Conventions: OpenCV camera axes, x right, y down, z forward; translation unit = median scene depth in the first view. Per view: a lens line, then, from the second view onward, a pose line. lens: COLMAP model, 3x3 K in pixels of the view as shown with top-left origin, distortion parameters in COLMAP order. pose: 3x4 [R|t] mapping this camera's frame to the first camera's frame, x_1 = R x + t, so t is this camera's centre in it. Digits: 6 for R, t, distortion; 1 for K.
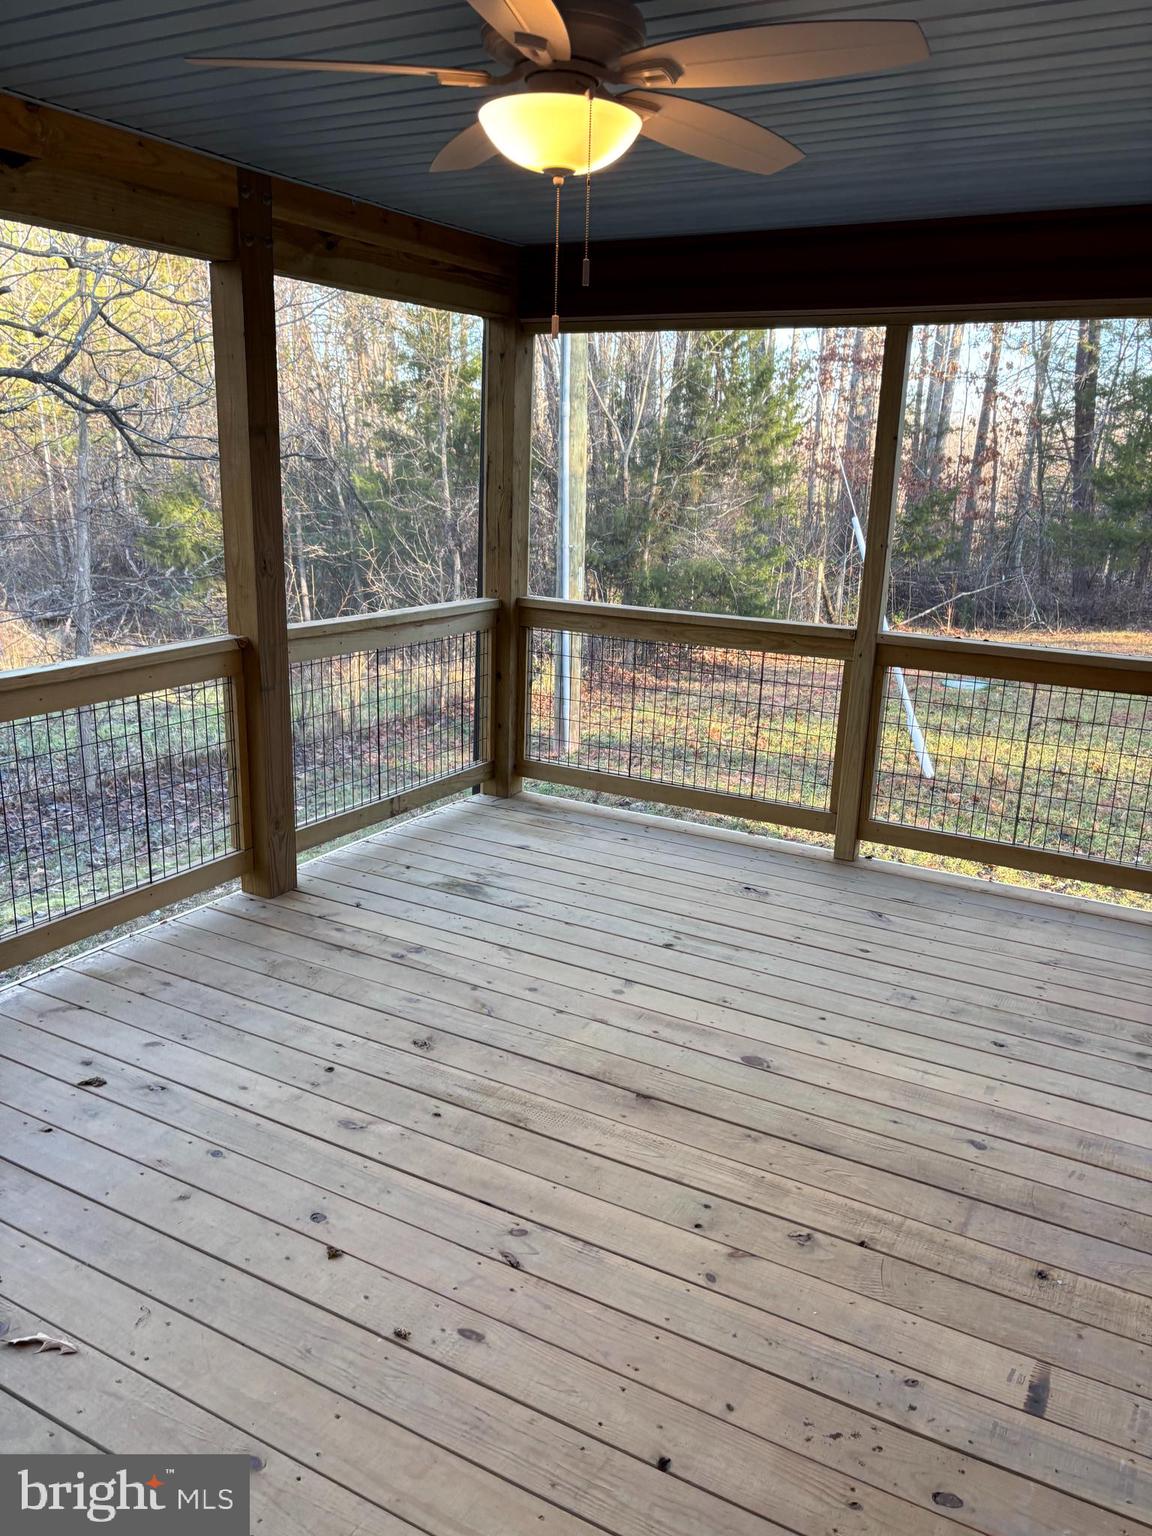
lens RADIAL K [[1160.3, 0, 585.8], [0, 1160.3, 774.8], [0, 0, 1]] dist [0.036625, -0.031632]
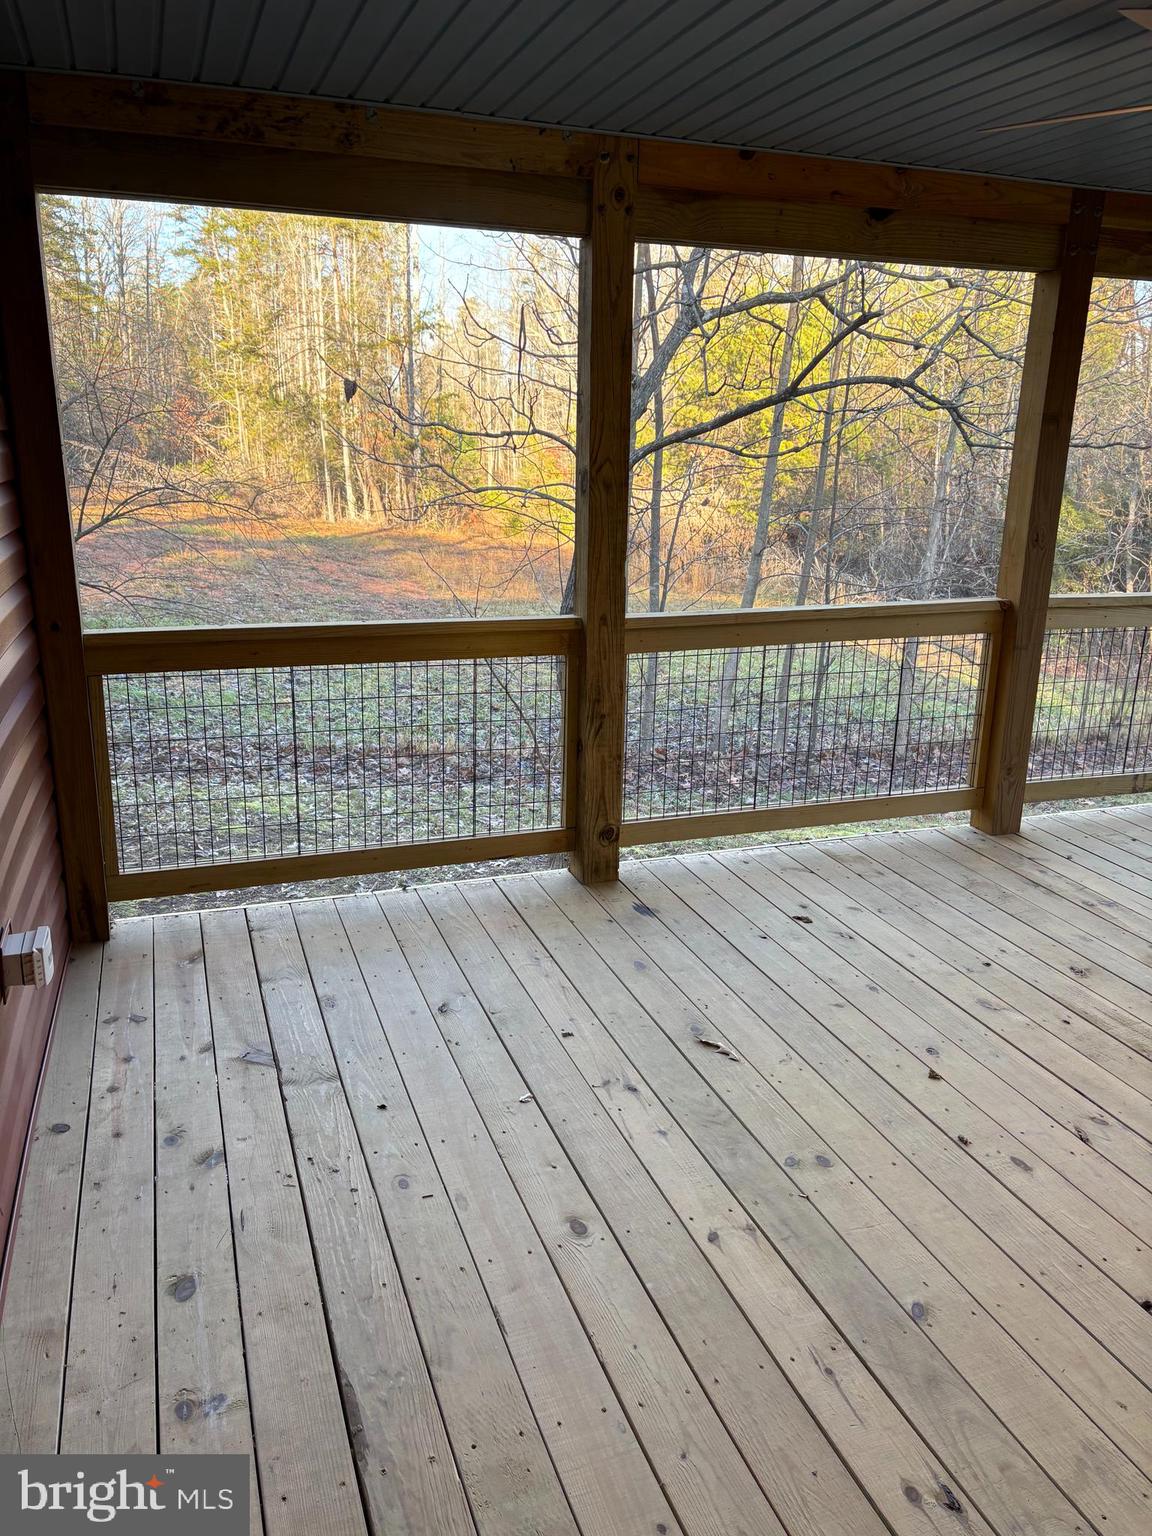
lens RADIAL K [[1160.3, 0, 581.9], [0, 1160.3, 758.3], [0, 0, 1]] dist [0.036625, -0.031632]
pose [[0.755397, 0.160993, -0.635183, 0.147733], [-0.171324, 0.984155, 0.045695, 0.055149], [0.632474, 0.074304, 0.771009, -0.135047]]
